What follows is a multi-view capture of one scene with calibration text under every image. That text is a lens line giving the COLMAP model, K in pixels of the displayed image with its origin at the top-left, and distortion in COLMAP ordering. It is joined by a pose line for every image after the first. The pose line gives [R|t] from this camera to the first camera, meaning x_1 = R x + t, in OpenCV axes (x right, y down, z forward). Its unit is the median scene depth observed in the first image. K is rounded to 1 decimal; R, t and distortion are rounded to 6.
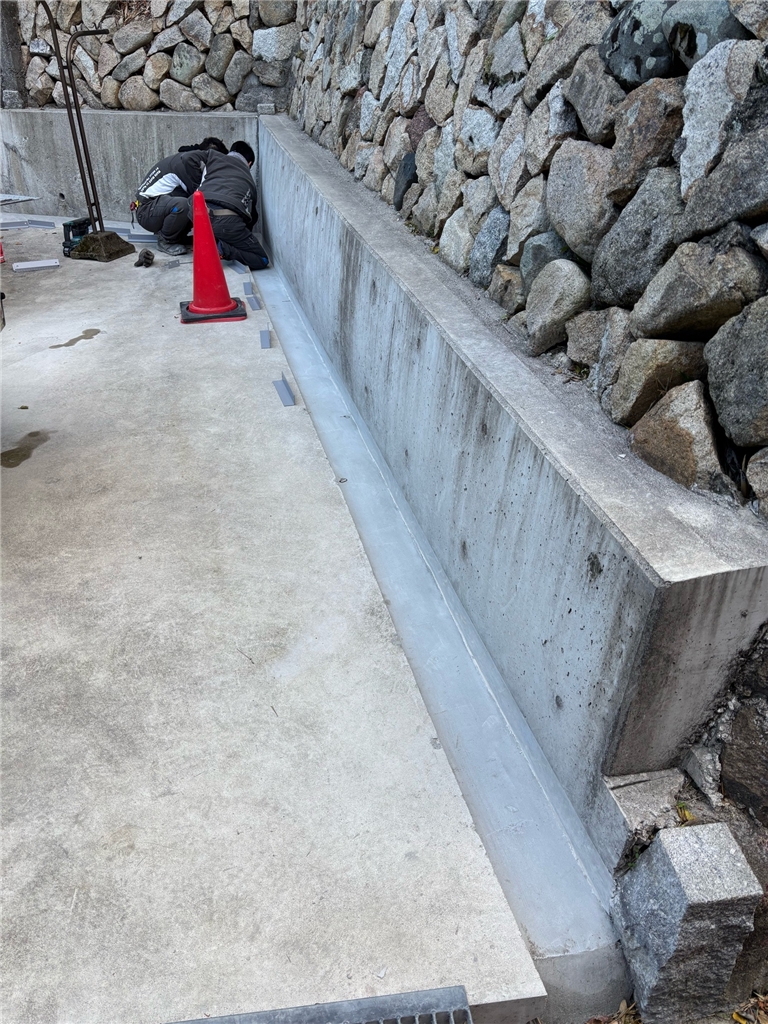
lens RADIAL K [[777.8, 0, 387.8], [0, 777.8, 513.7], [0, 0, 1]] dist [0.016206, -0.033948]
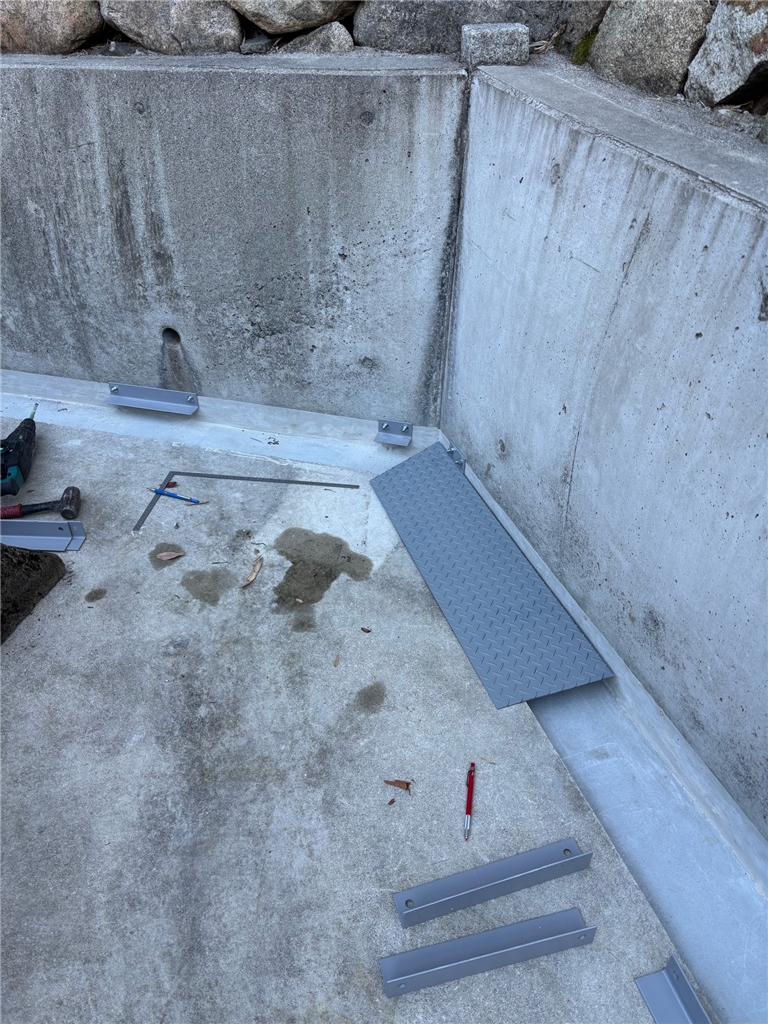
lens RADIAL K [[777.8, 0, 382.6], [0, 777.8, 513.8], [0, 0, 1]] dist [0.016206, -0.033948]
pose [[0.997145, -0.054875, 0.051879, -0.212350], [0.049528, 0.993828, 0.099265, -0.366856], [-0.057006, -0.096412, 0.993708, 0.680952]]
